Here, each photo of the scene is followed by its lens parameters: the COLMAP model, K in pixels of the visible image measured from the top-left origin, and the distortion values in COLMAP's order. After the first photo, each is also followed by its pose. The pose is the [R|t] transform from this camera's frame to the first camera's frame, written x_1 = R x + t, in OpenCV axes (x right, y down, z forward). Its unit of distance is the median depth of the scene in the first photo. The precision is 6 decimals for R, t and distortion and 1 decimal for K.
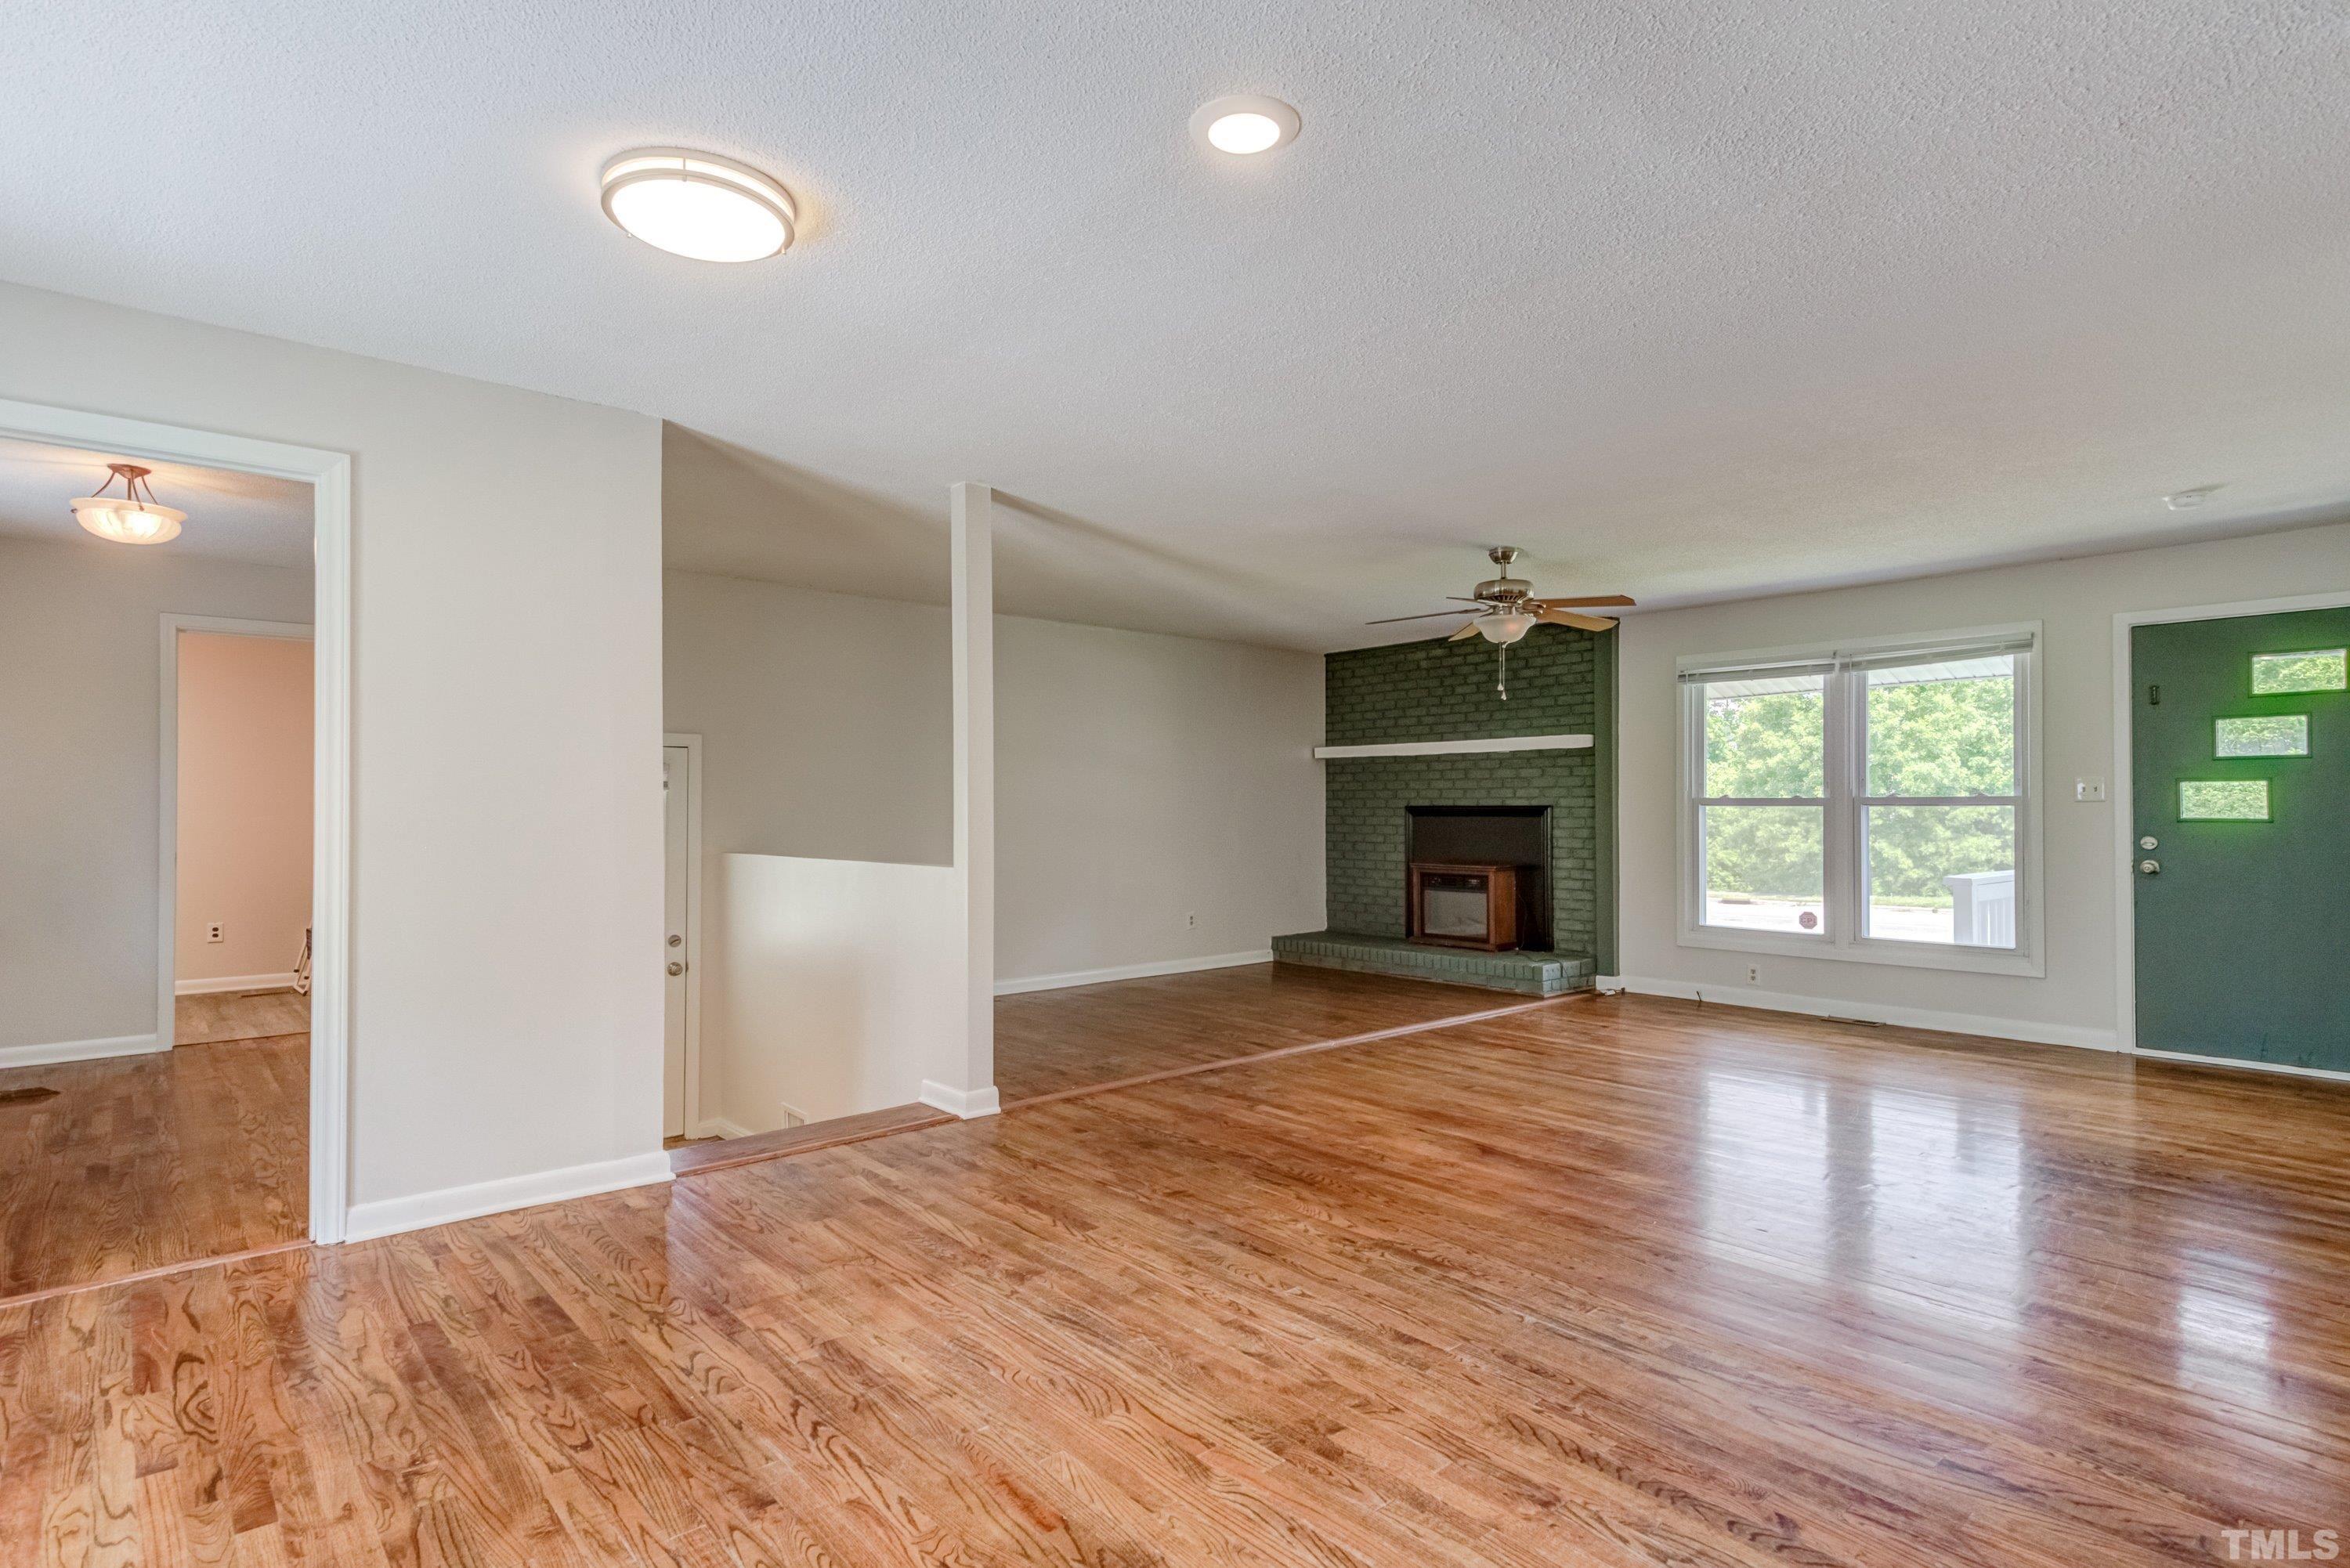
lens RADIAL K [[1107.7, 0, 1204.8], [0, 1107.7, 791.2], [0, 0, 1]] dist [0.017909, 0.000222]
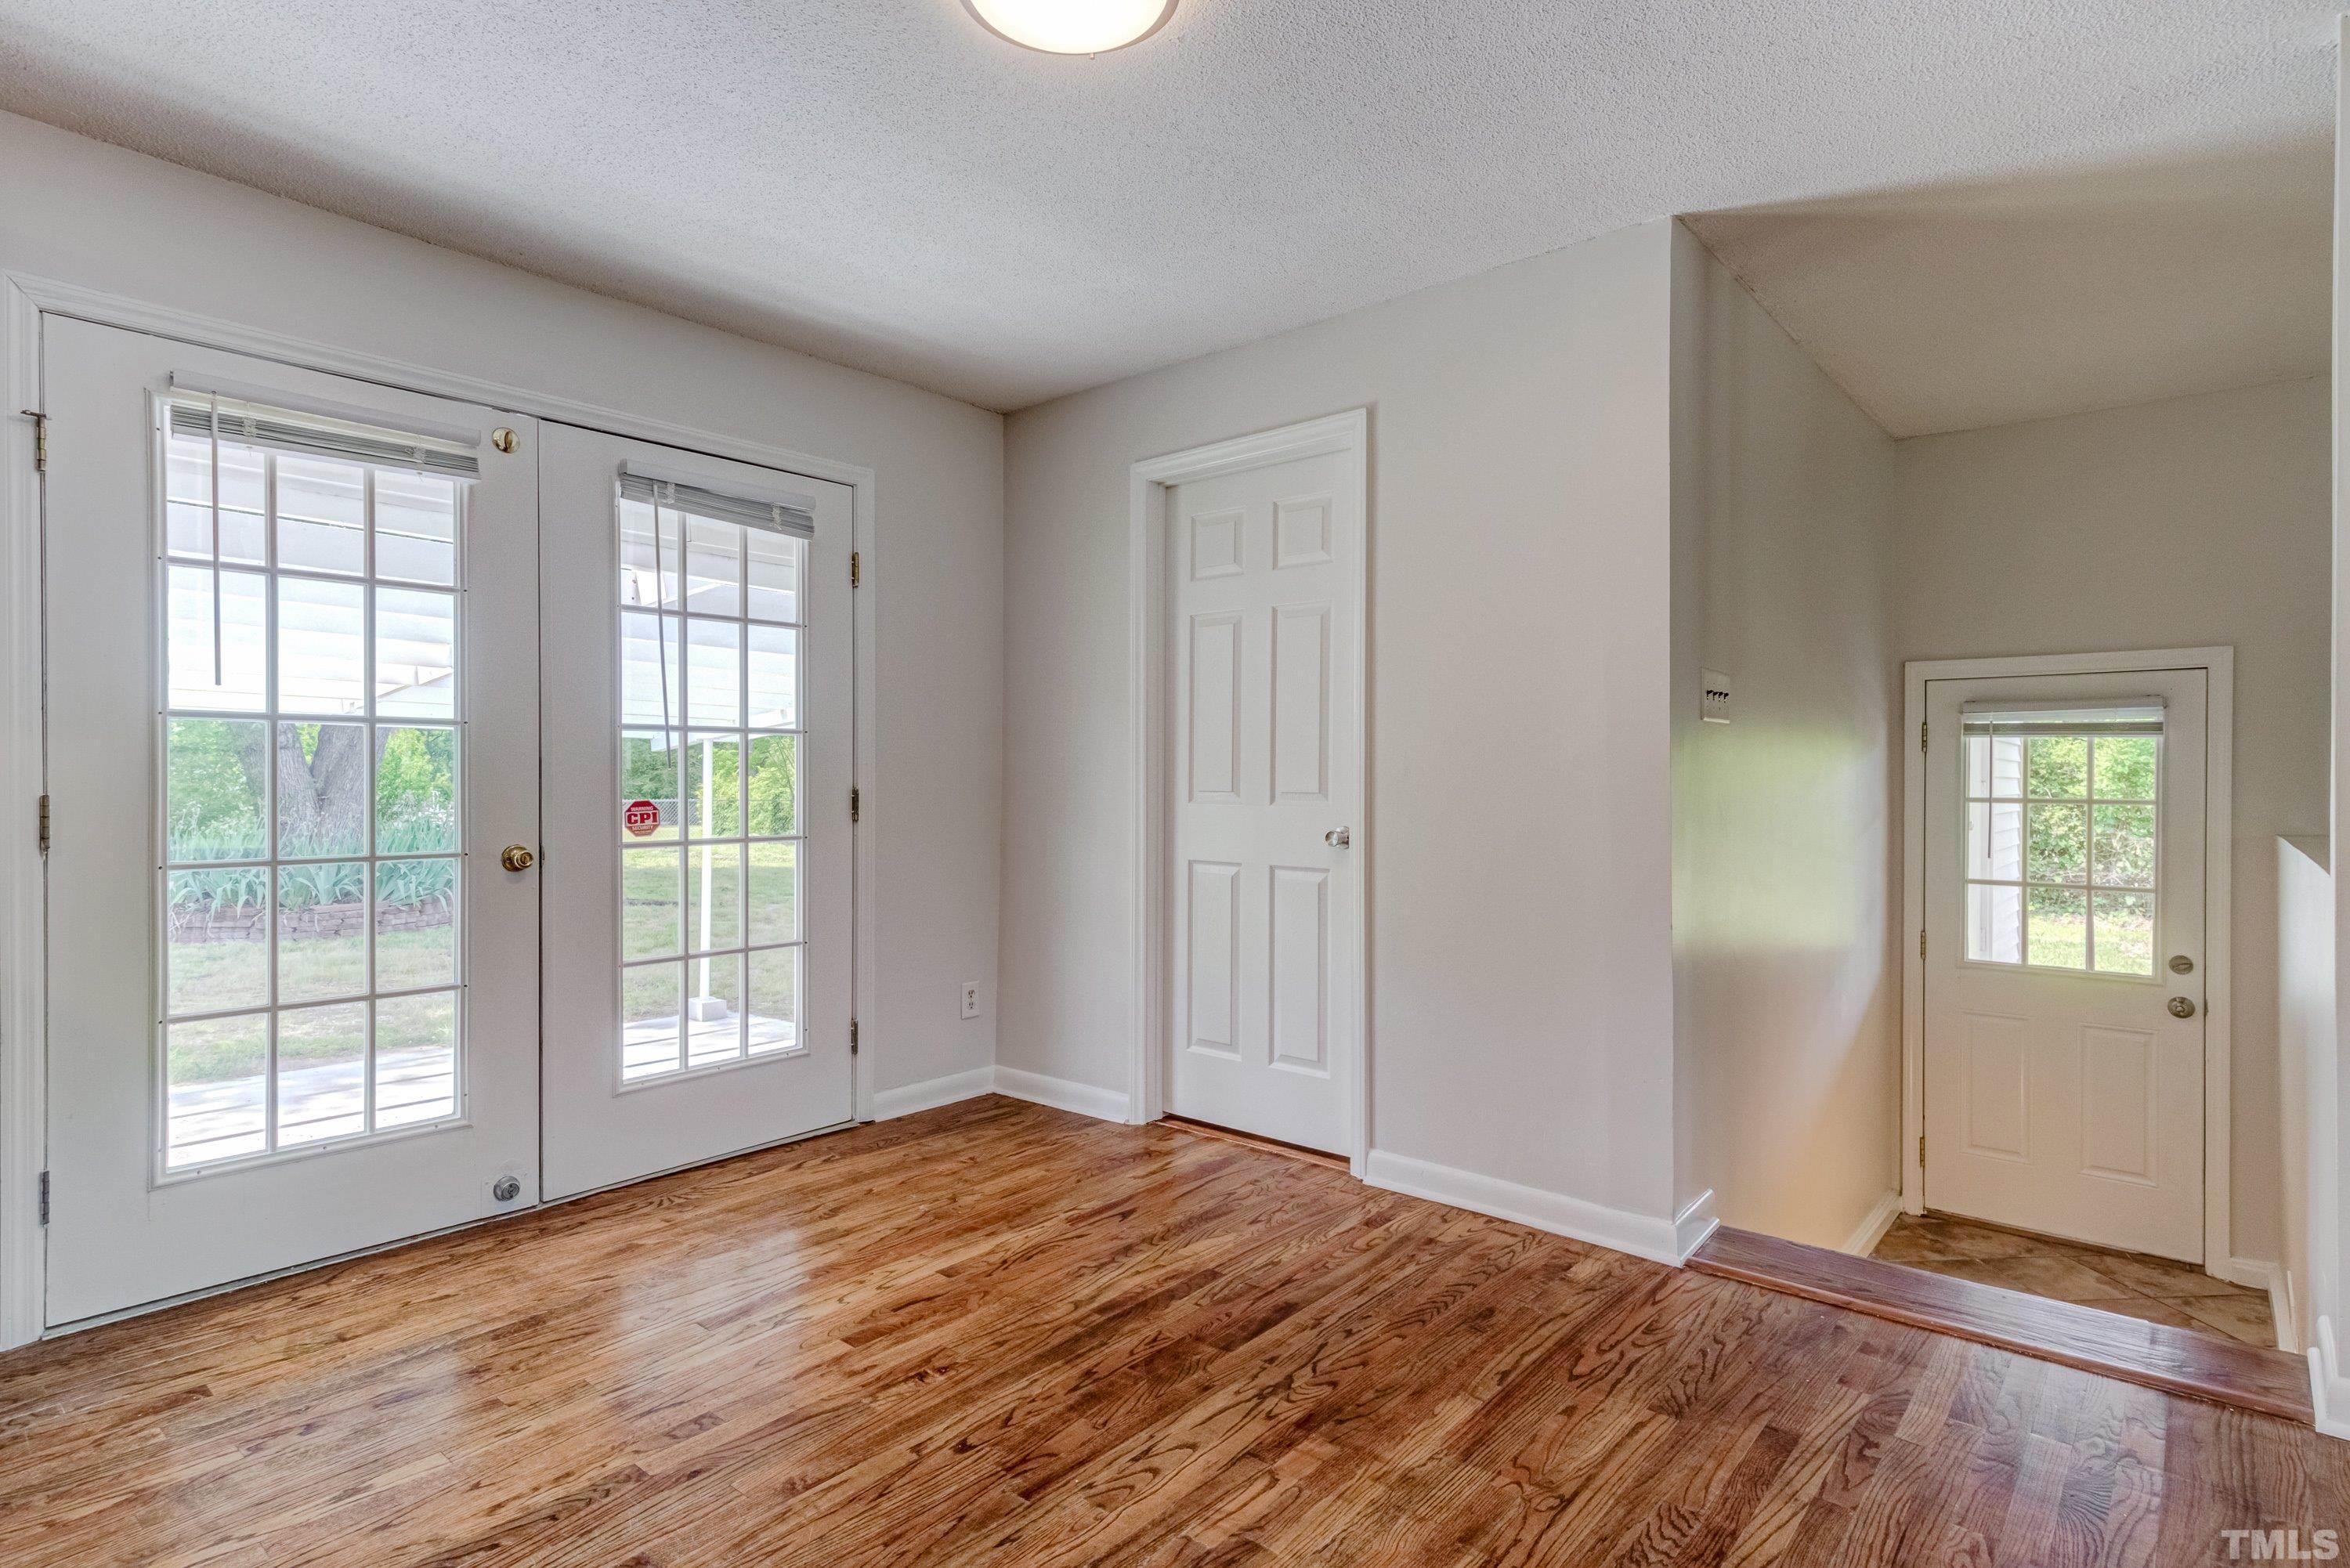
lens RADIAL K [[1192.2, 0, 1175.0], [0, 1192.2, 784.0], [0, 0, 1]] dist [0.020565, -0.000006]
pose [[0.170922, 0.006973, -0.985260, 0.350161], [0.014357, 0.999851, 0.009566, 0.034998], [0.985180, -0.015780, 0.170796, 0.832105]]
